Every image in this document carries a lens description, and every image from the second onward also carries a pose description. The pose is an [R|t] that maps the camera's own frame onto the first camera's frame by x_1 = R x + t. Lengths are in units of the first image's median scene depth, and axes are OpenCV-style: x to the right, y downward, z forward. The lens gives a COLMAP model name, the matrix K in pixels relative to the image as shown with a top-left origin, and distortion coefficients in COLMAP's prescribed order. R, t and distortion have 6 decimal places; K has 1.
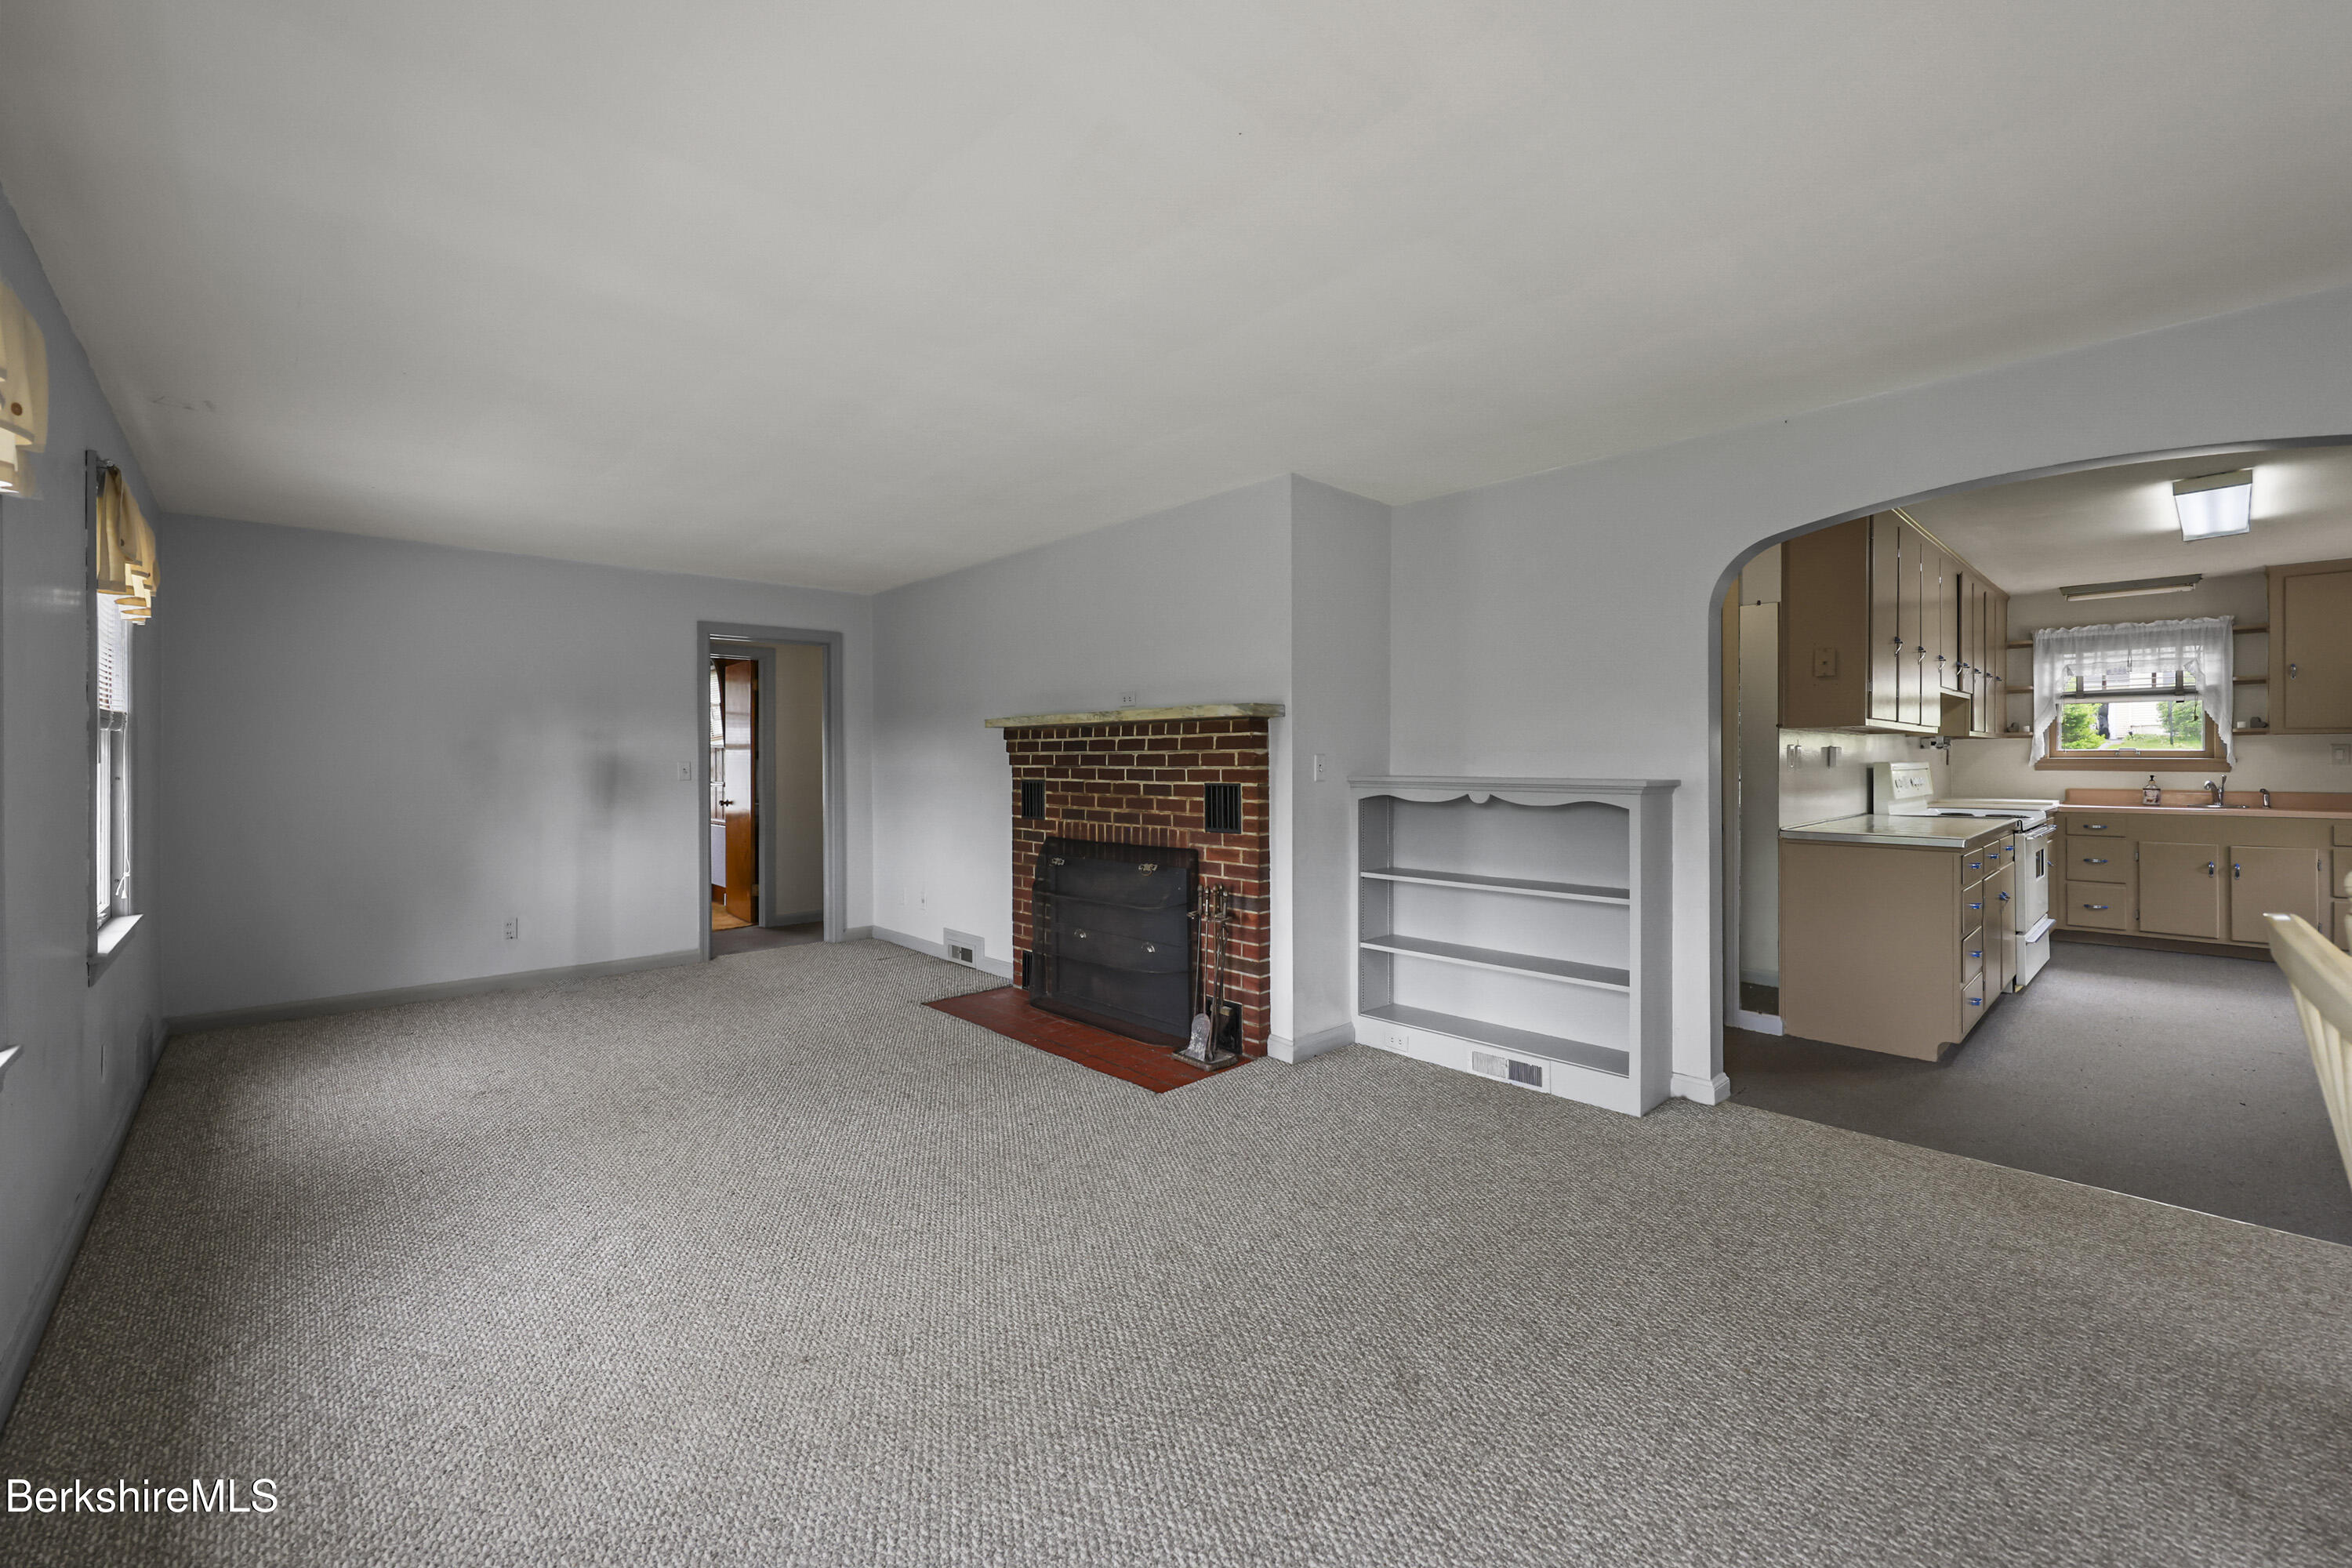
lens RADIAL K [[955.6, 0, 1179.2], [0, 955.6, 761.4], [0, 0, 1]] dist [-0.002827, 0.001352]
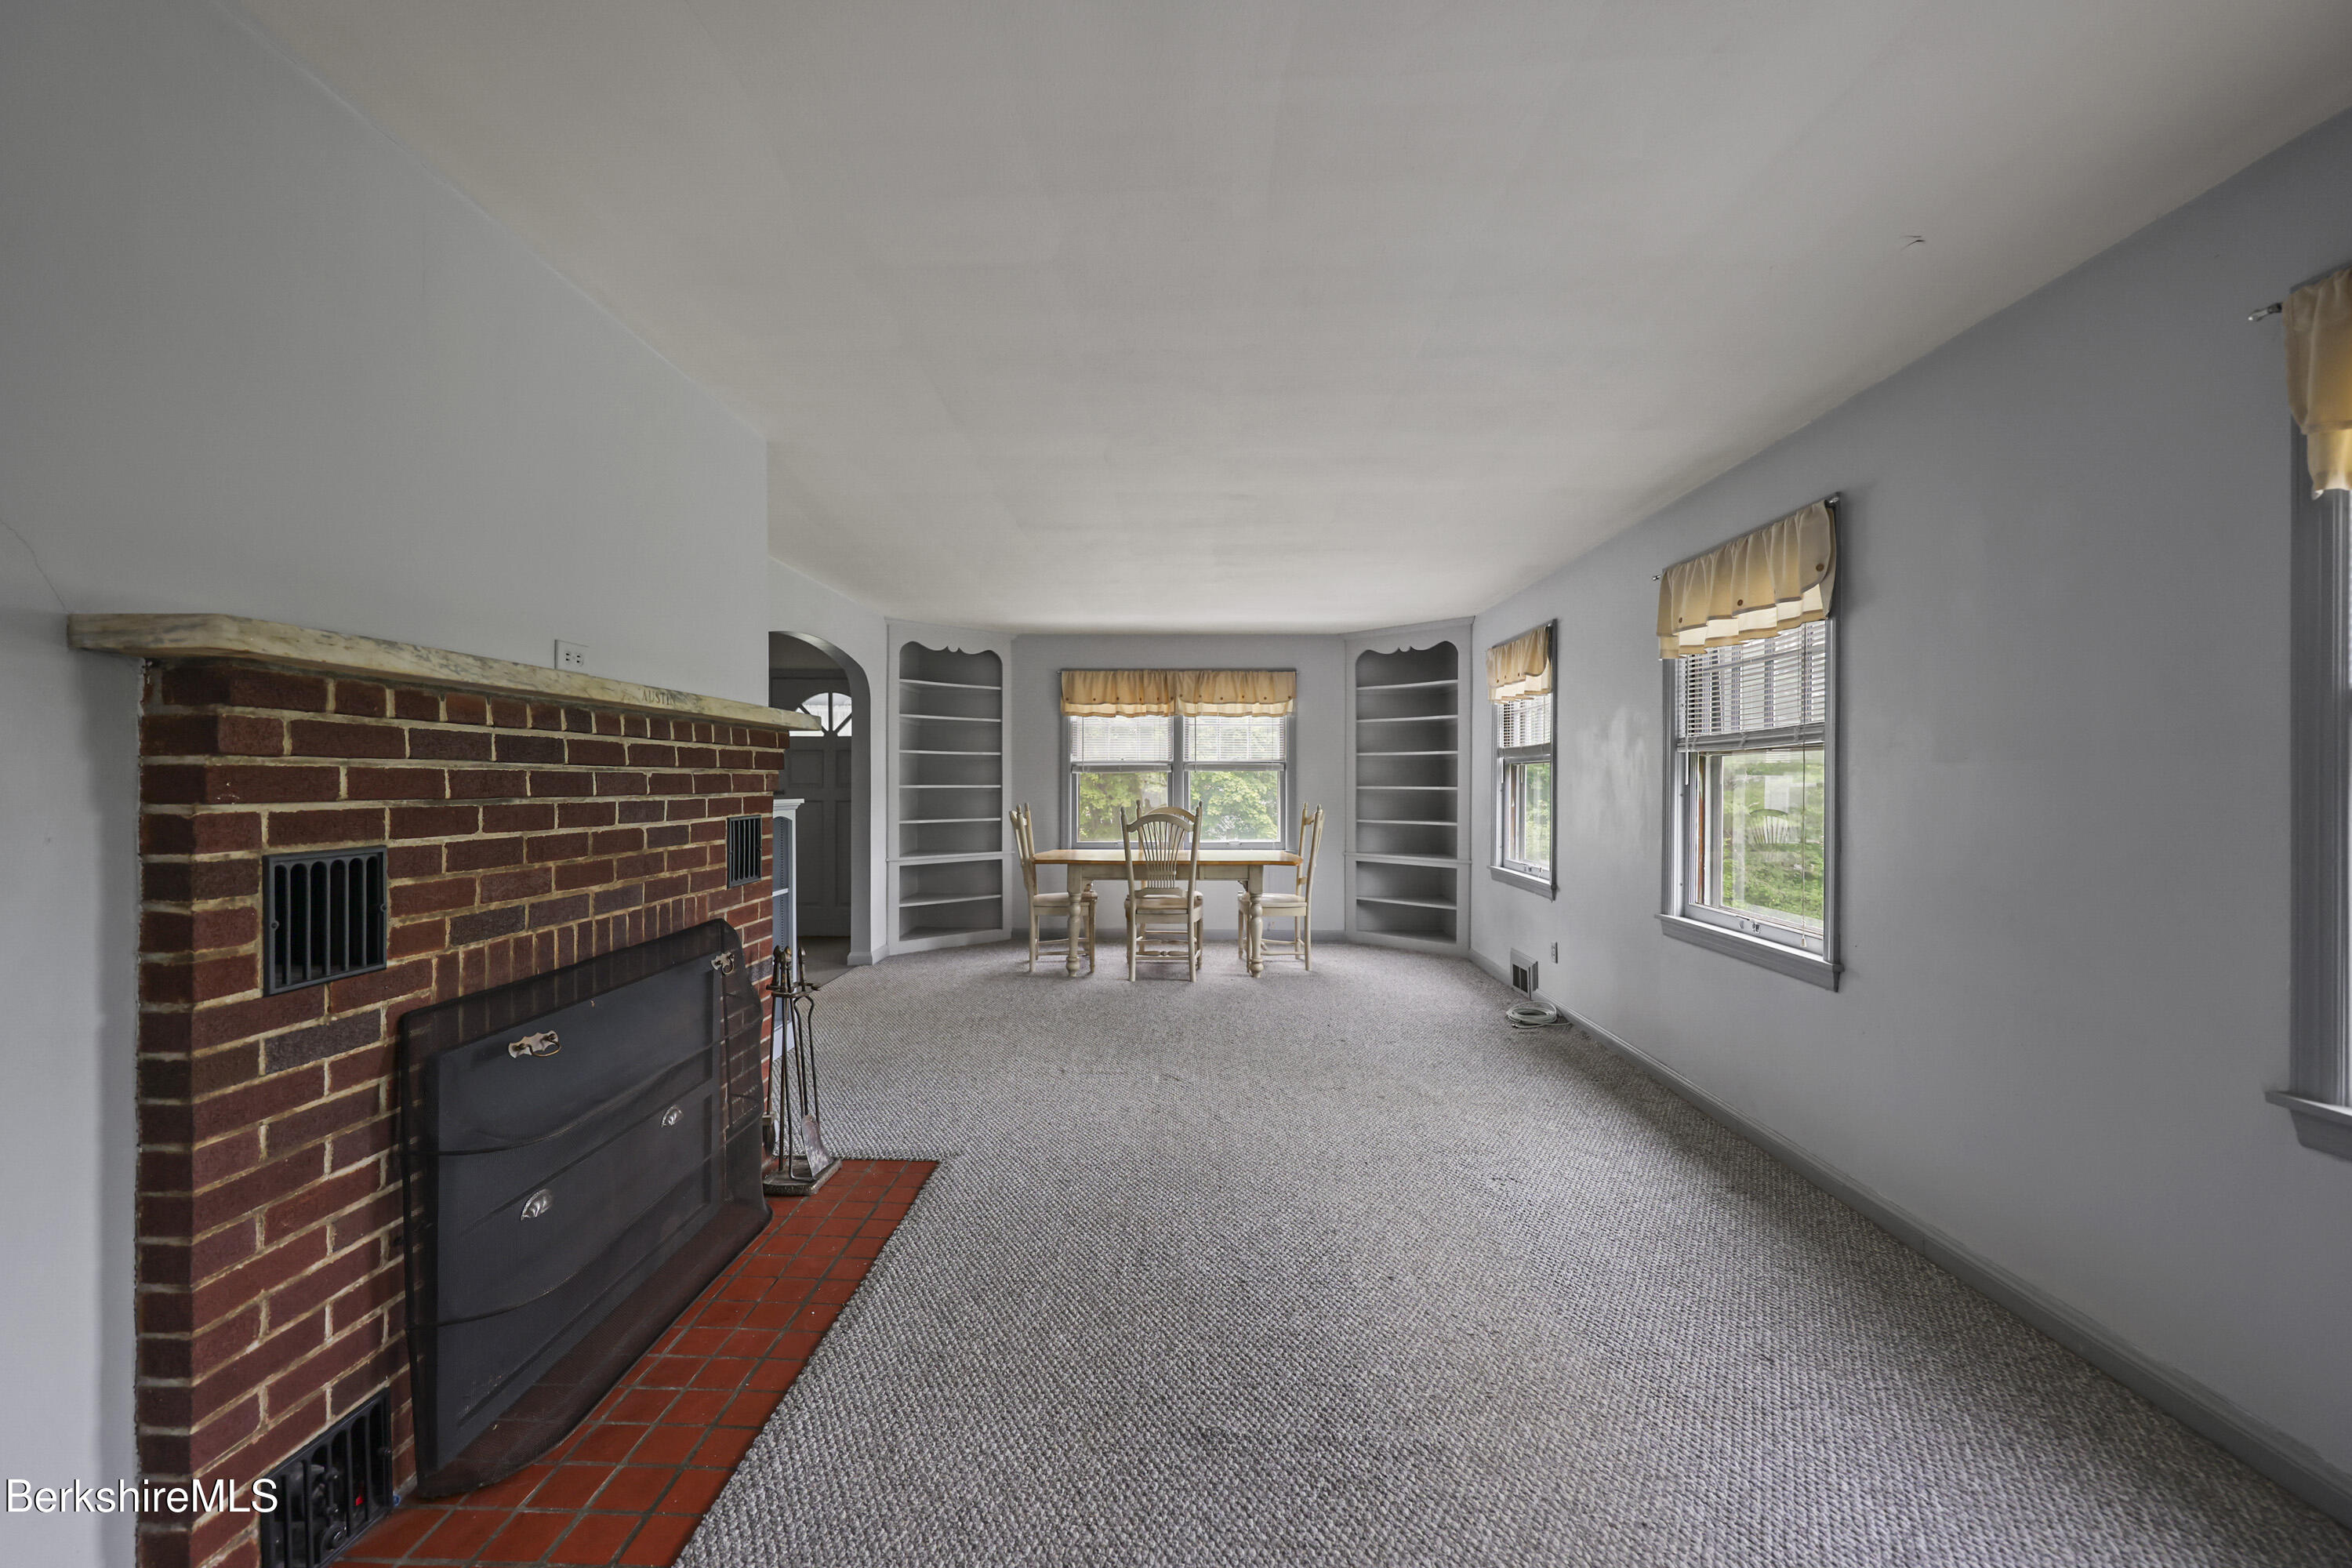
lens RADIAL K [[955.6, 0, 1176.9], [0, 955.6, 777.4], [0, 0, 1]] dist [-0.002827, 0.001352]
pose [[-0.718907, 0.006065, 0.695080, -0.487513], [0.003919, 0.999981, -0.004673, -0.001127], [-0.695095, -0.000635, -0.718917, 0.909216]]
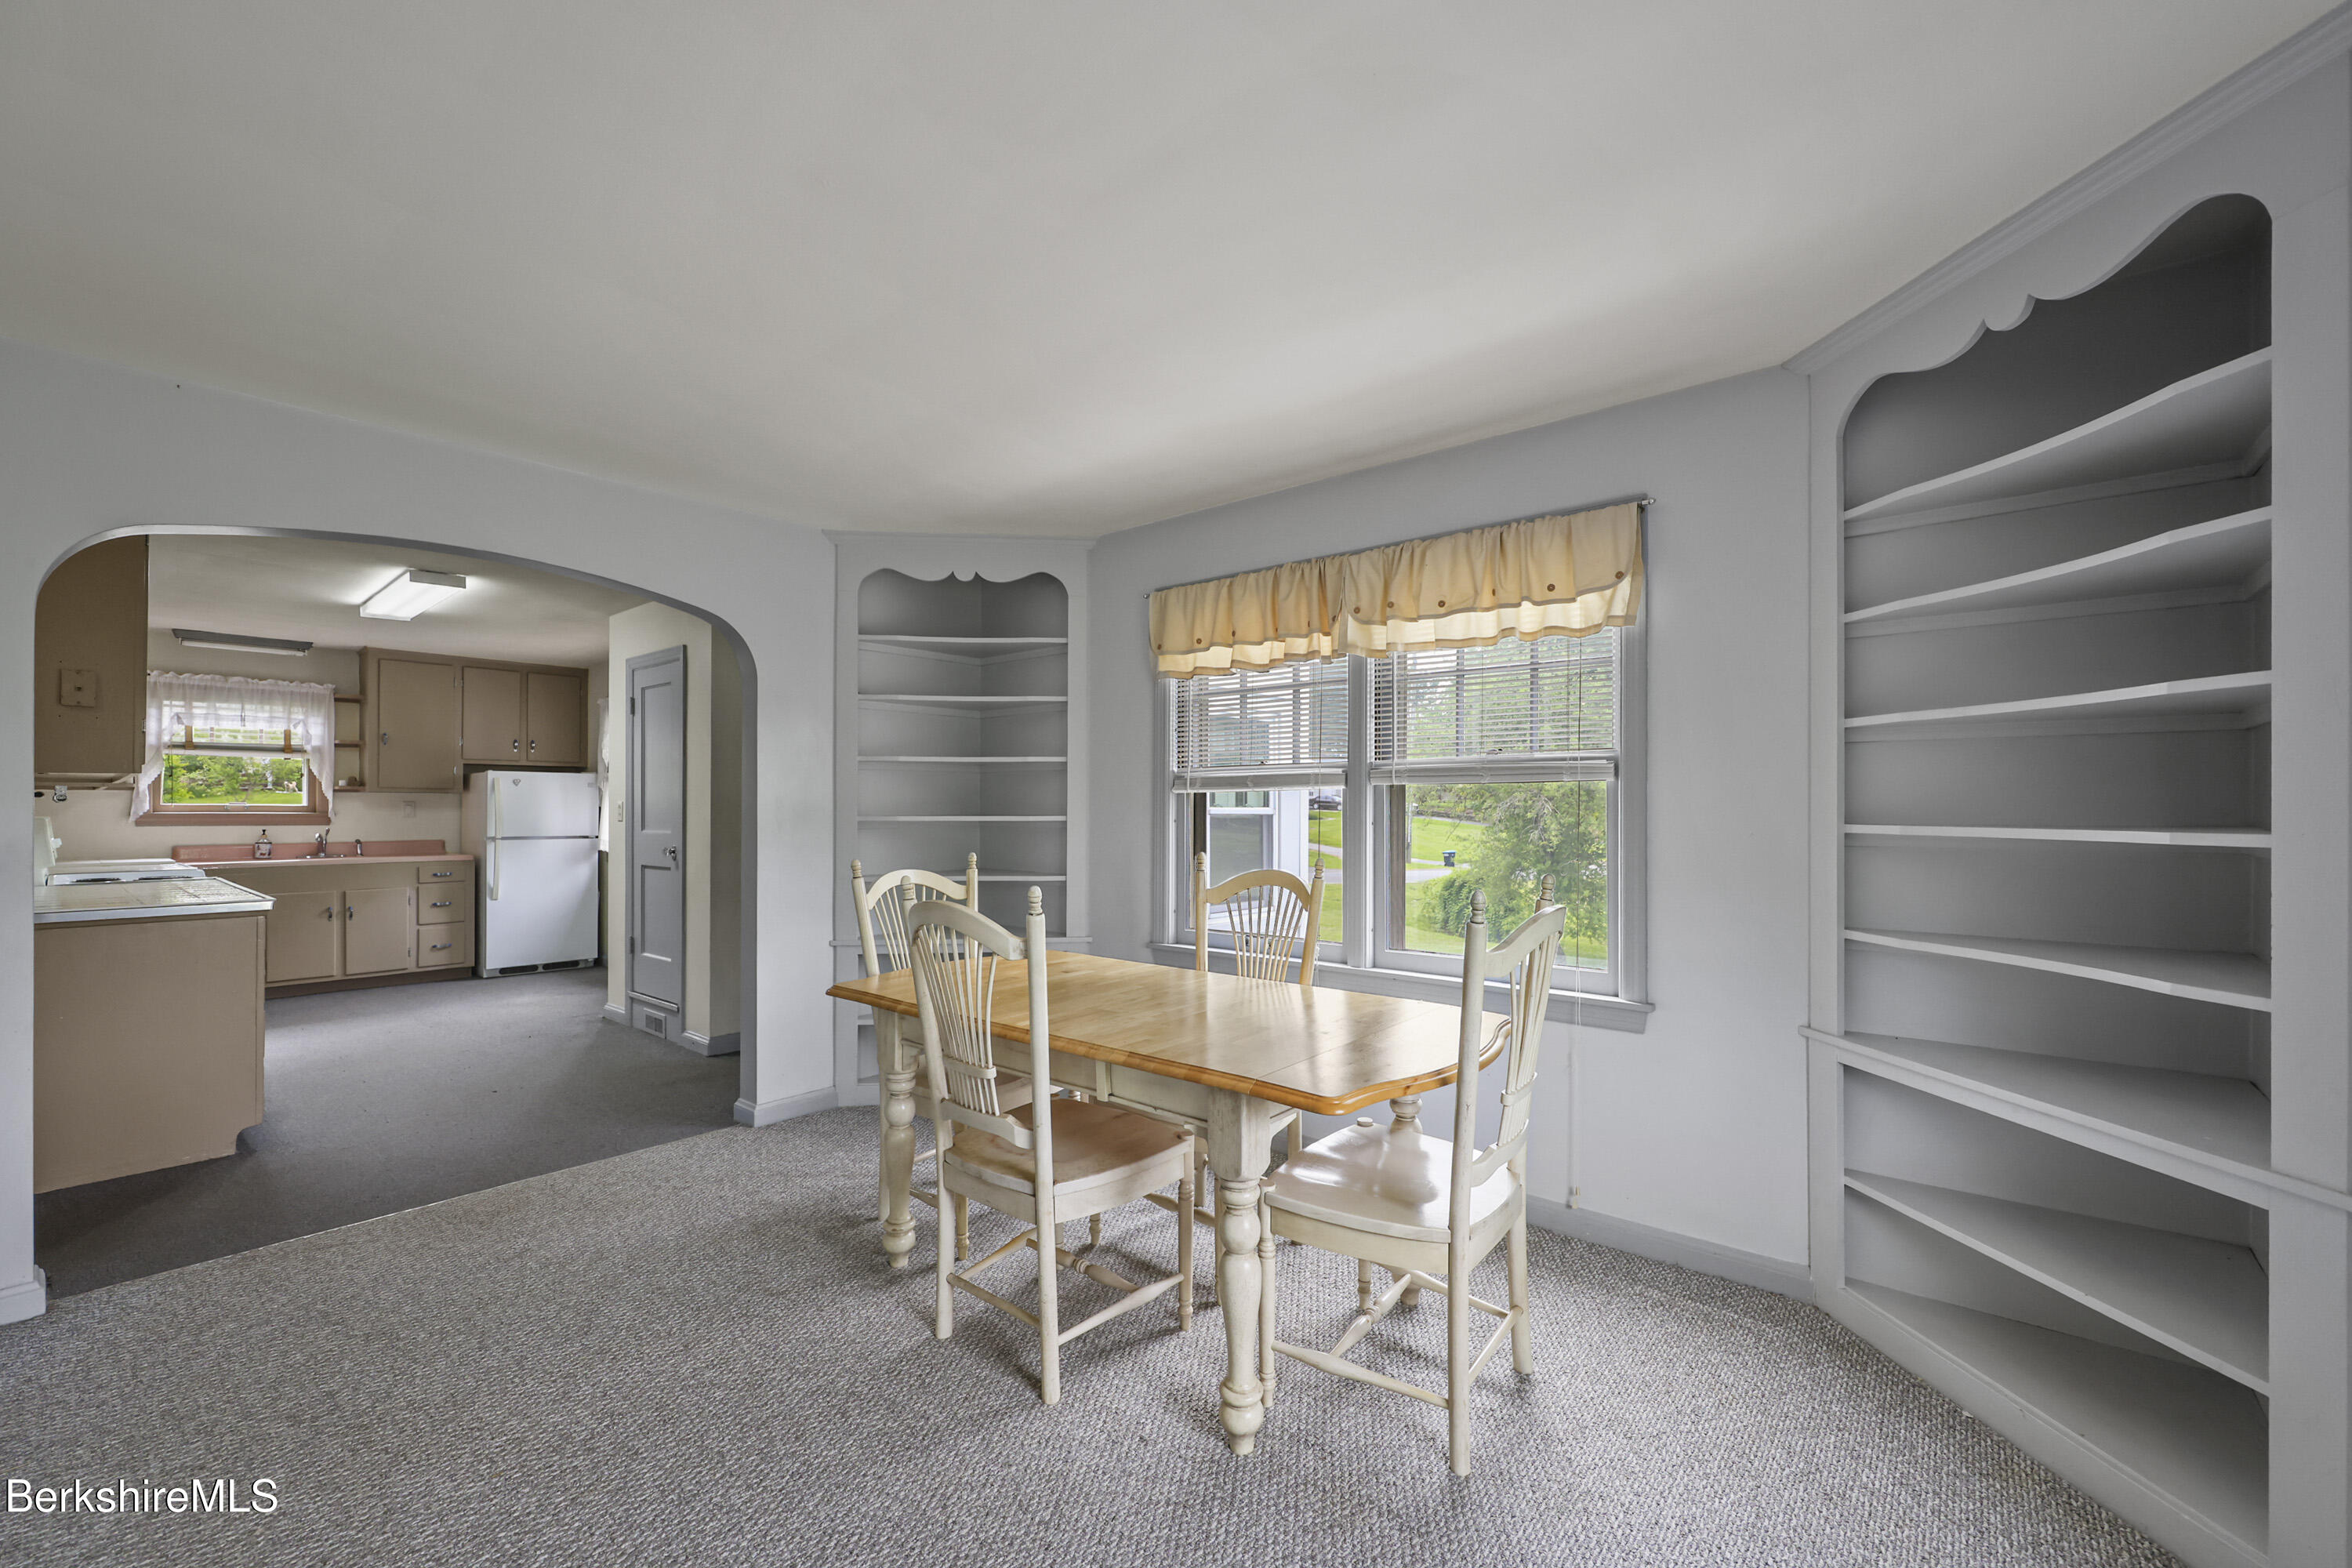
lens RADIAL K [[955.6, 0, 1187.9], [0, 955.6, 799.4], [0, 0, 1]] dist [-0.002827, 0.001352]
pose [[-0.121408, 0.012723, 0.992521, -0.137347], [0.004147, 0.999916, -0.012310, -0.000864], [-0.992594, 0.002622, -0.121451, 0.147849]]
